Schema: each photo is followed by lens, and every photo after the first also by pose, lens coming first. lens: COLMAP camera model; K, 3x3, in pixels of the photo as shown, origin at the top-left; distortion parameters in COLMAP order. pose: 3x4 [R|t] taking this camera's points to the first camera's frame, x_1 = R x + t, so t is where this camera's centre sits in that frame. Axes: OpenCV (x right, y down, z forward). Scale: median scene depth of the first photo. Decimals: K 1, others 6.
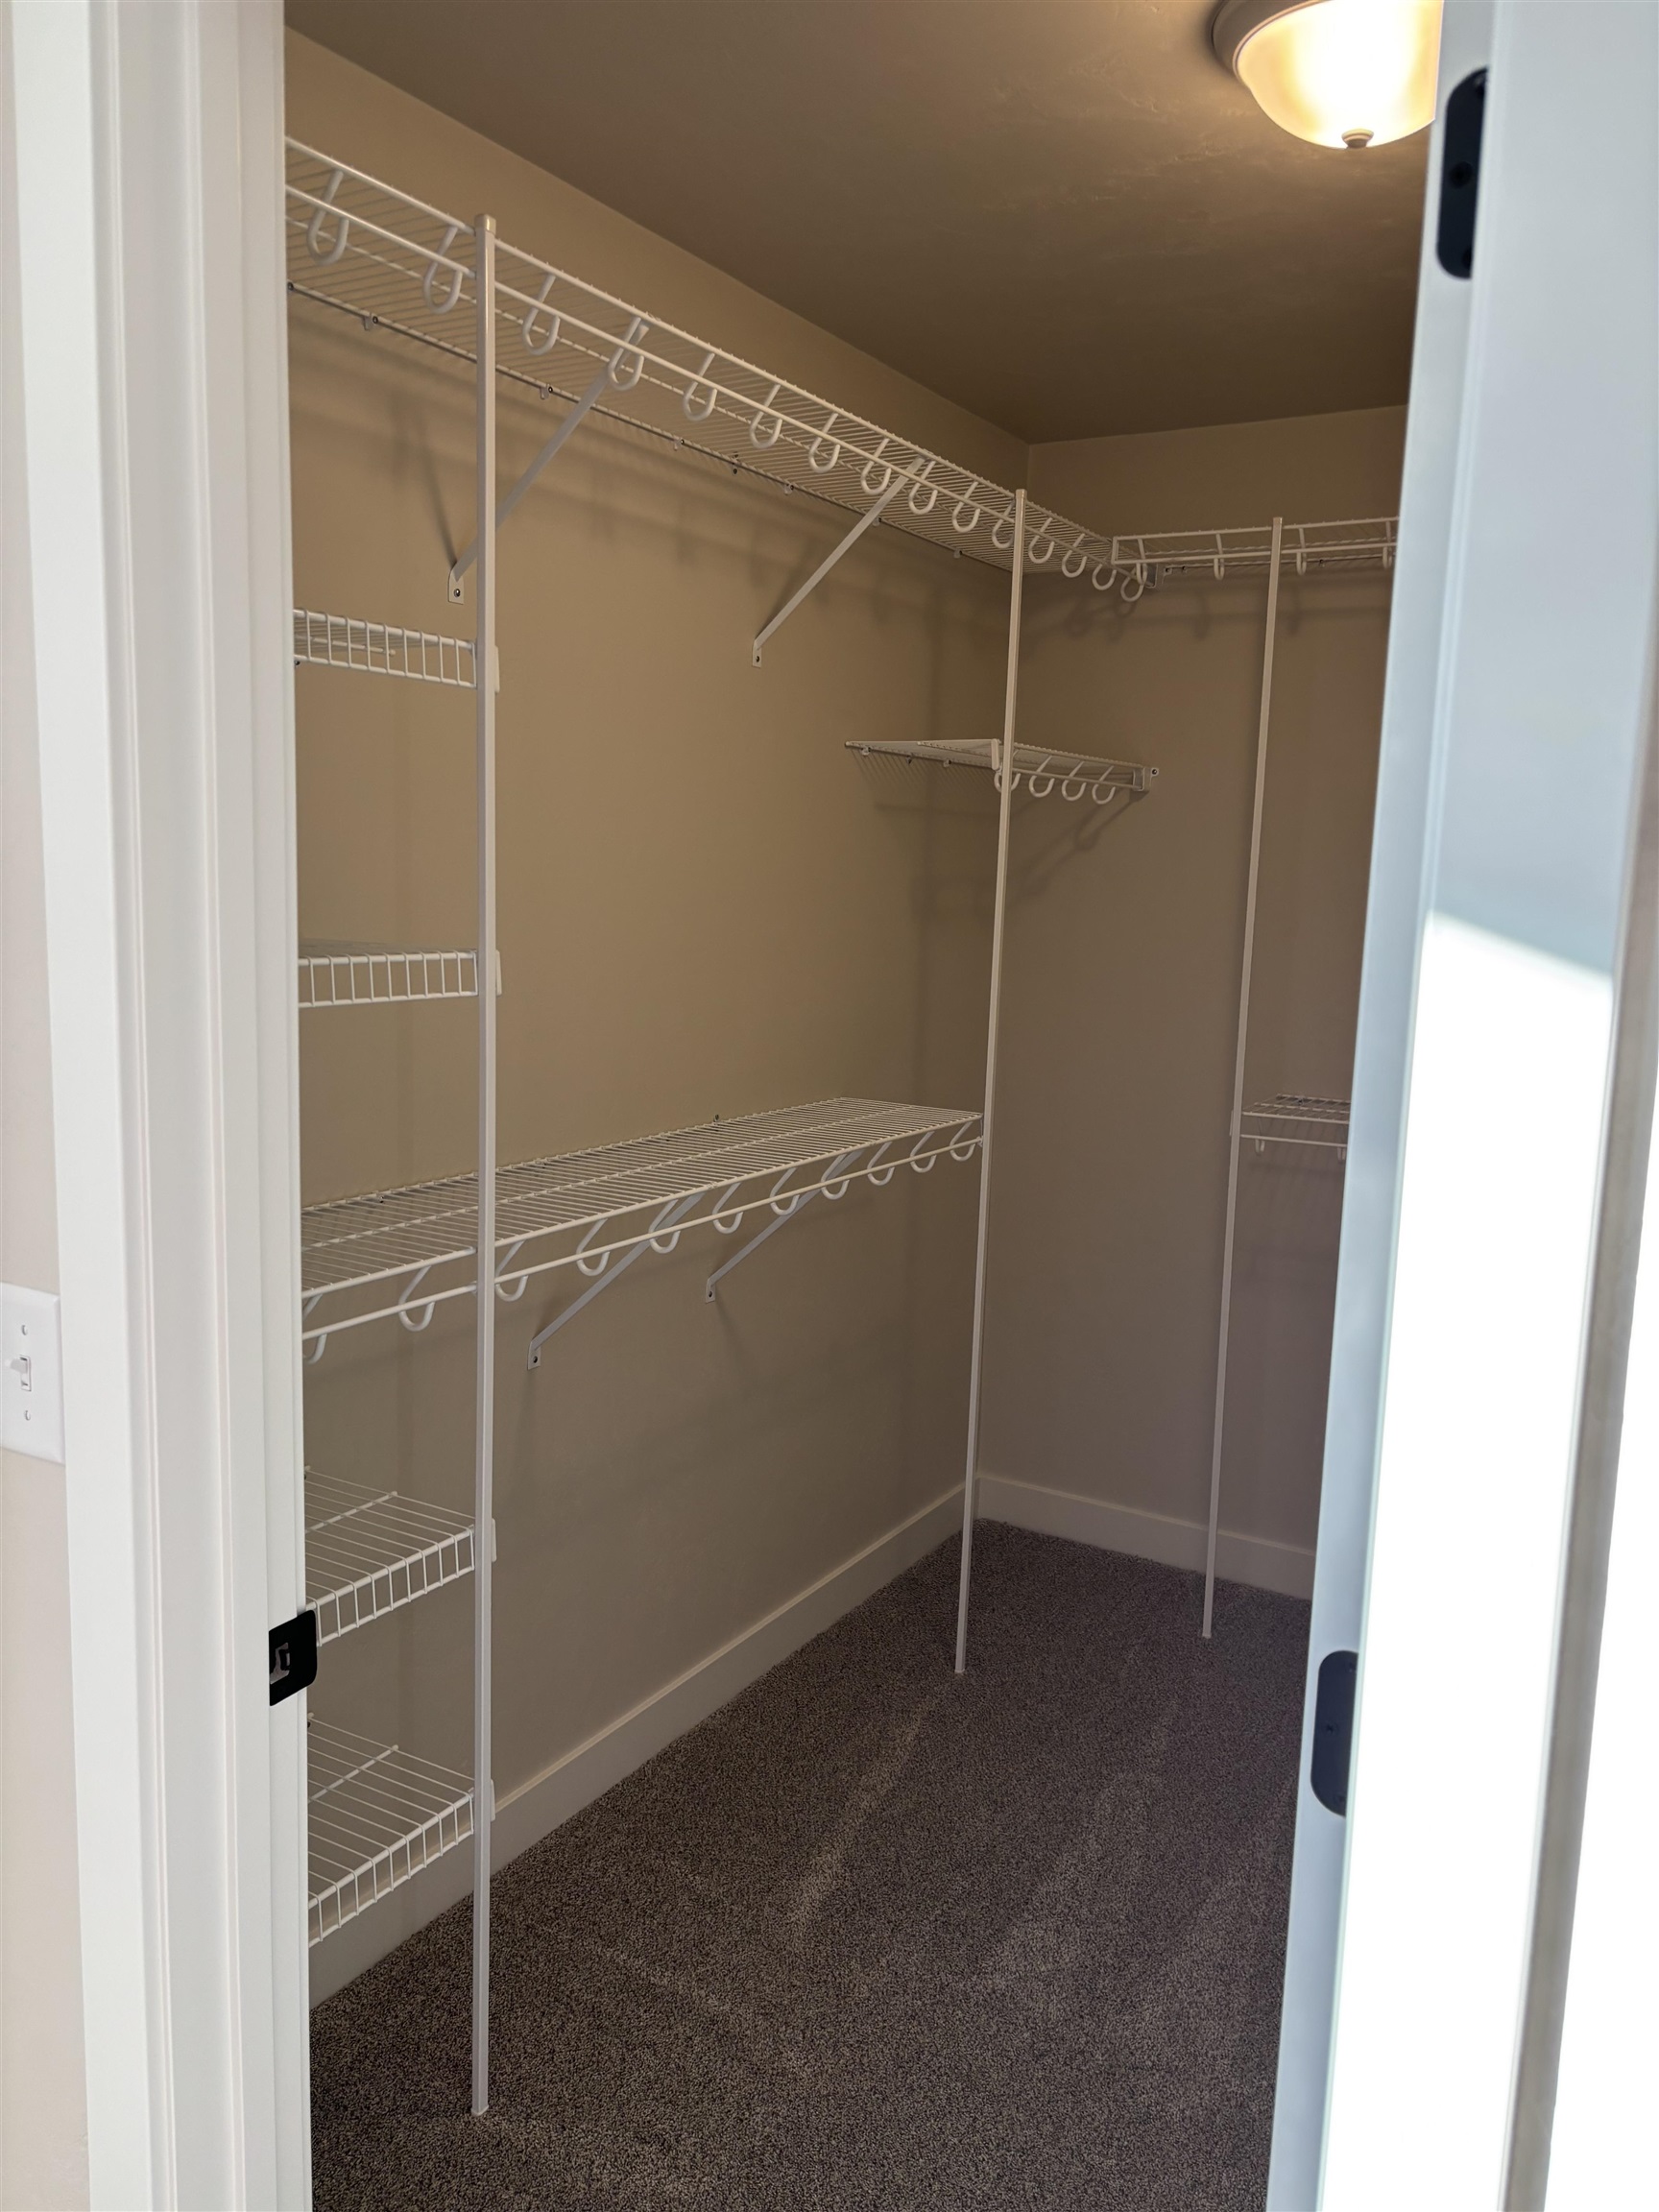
lens RADIAL K [[1671.0, 0, 829.5], [0, 1671.0, 1106.0], [0, 0, 1]] dist [0.053133, -0.057310]
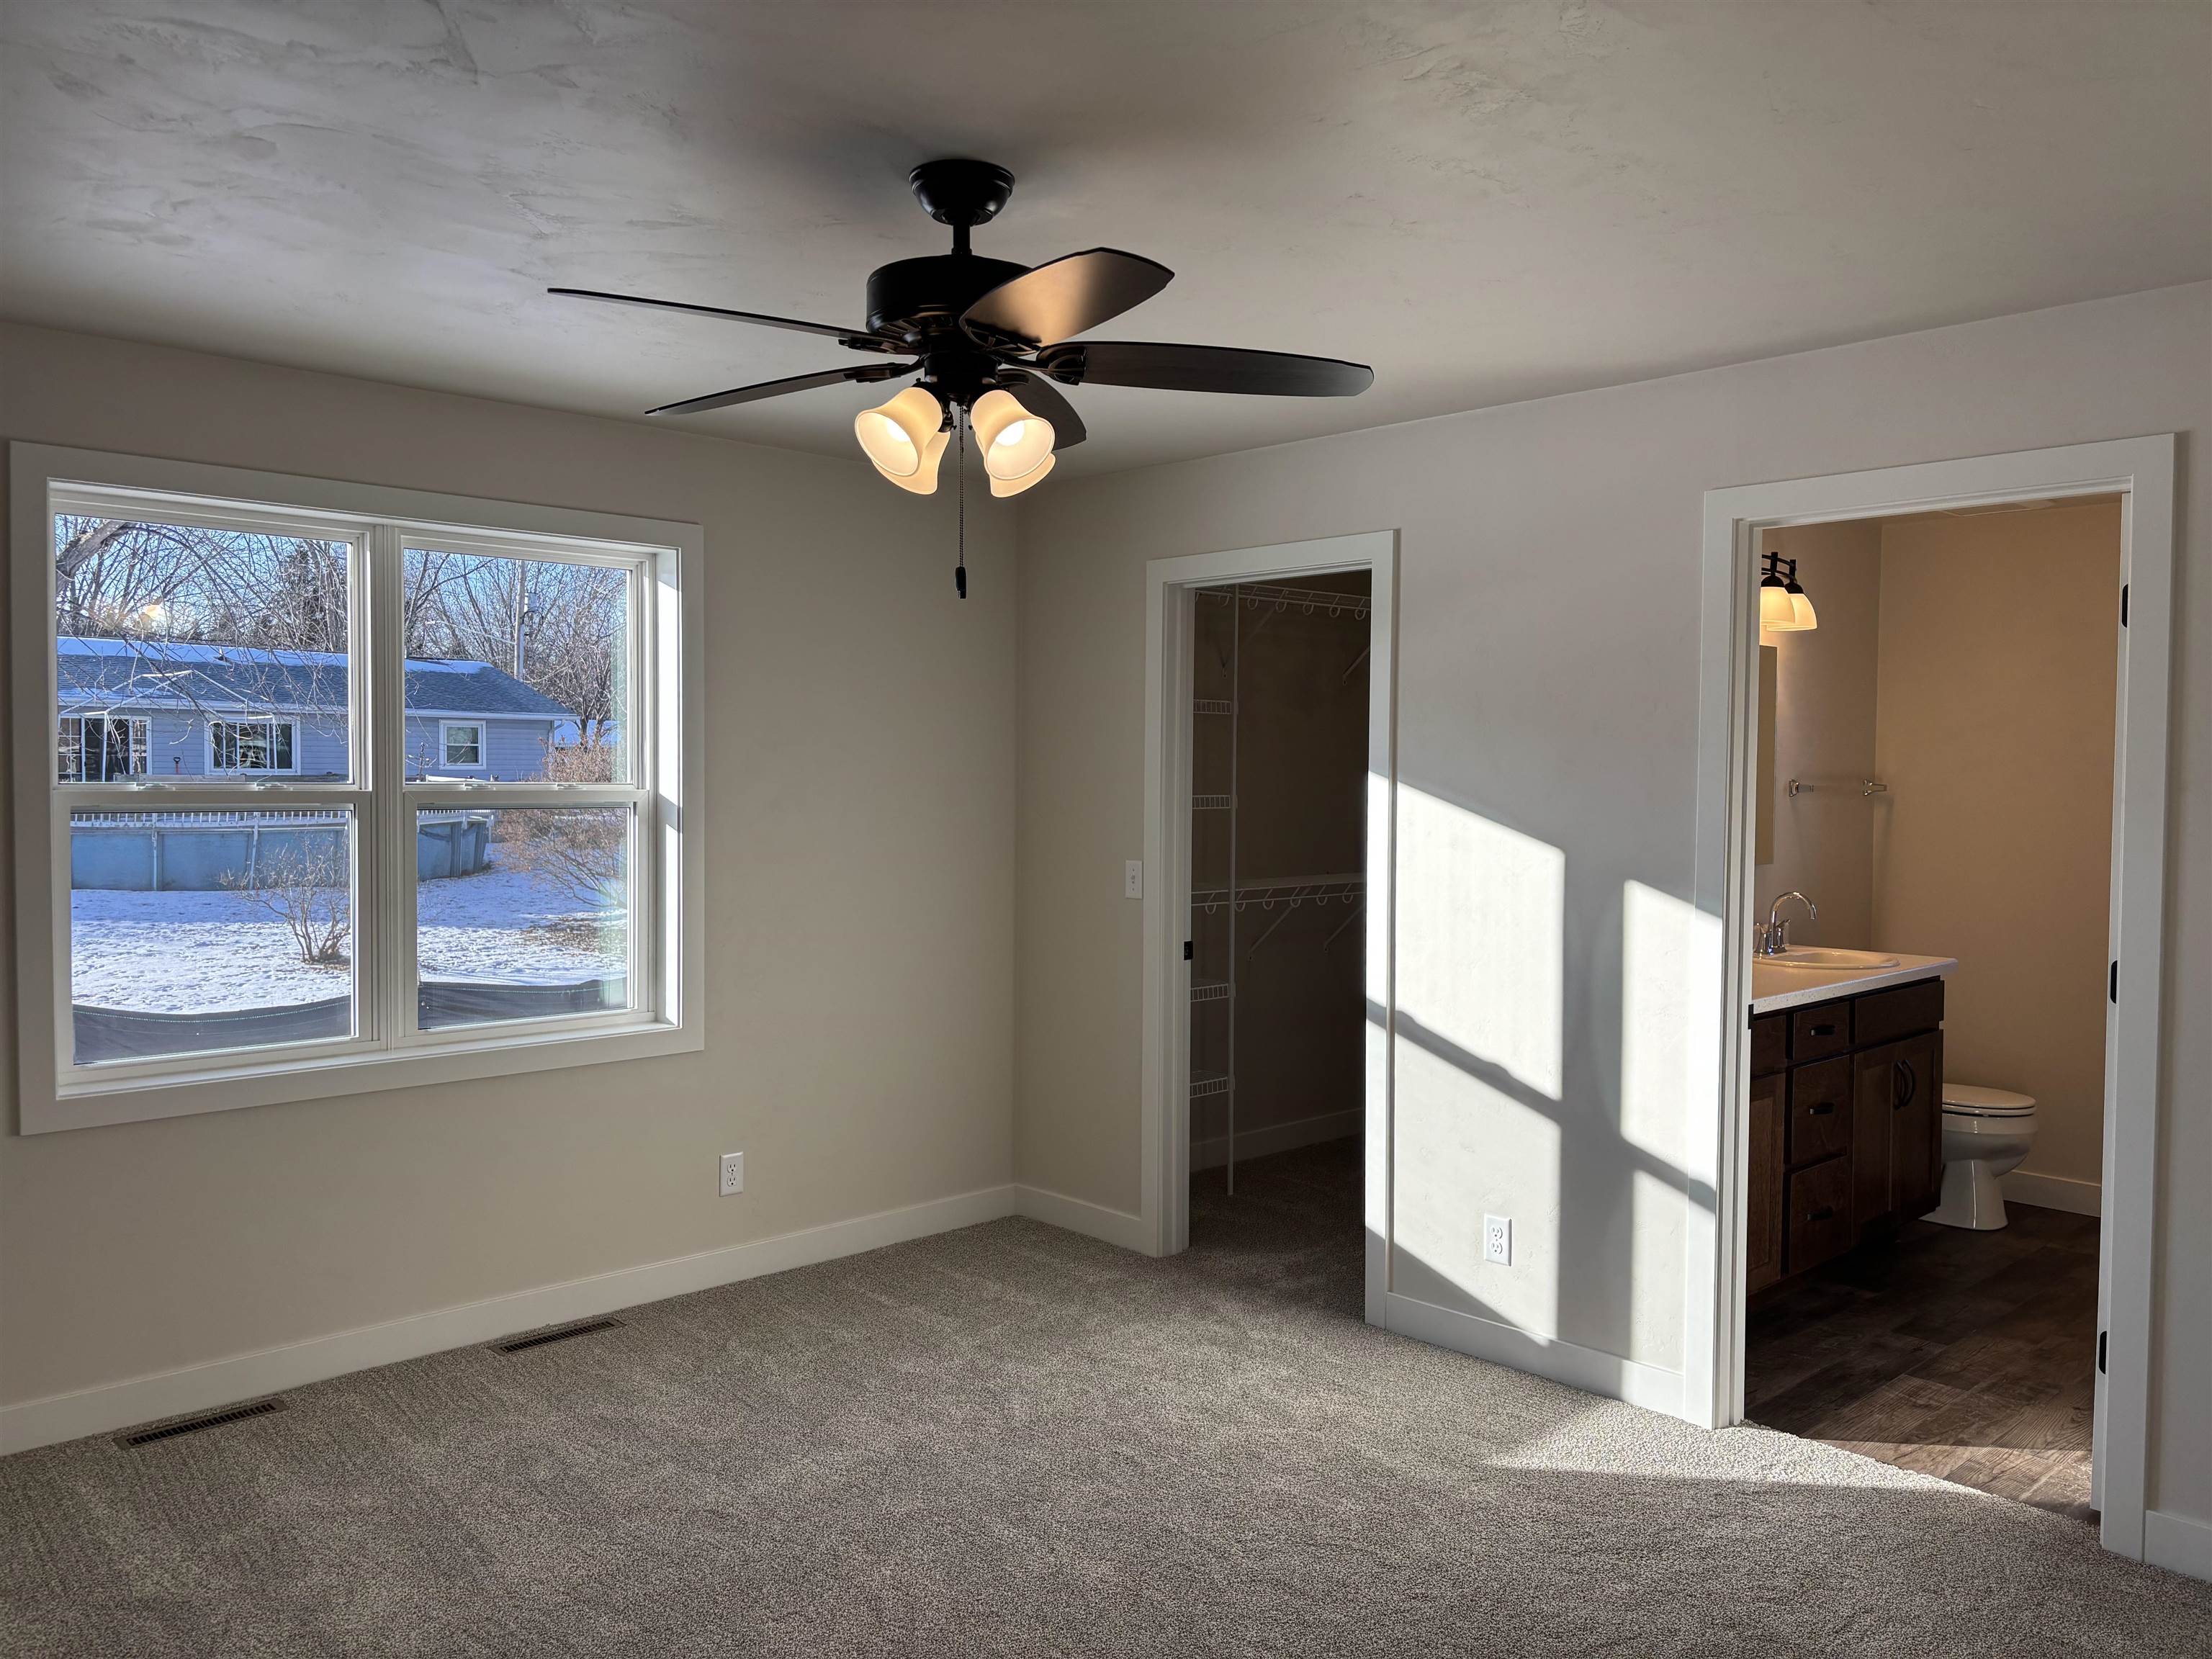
lens RADIAL K [[1671.0, 0, 1113.9], [0, 1671.0, 833.0], [0, 0, 1]] dist [0.053133, -0.057310]
pose [[0.962765, -0.015479, -0.269896, 0.458684], [-0.016855, 0.992980, -0.117074, 0.365756], [0.269813, 0.117264, 0.955746, -2.212006]]
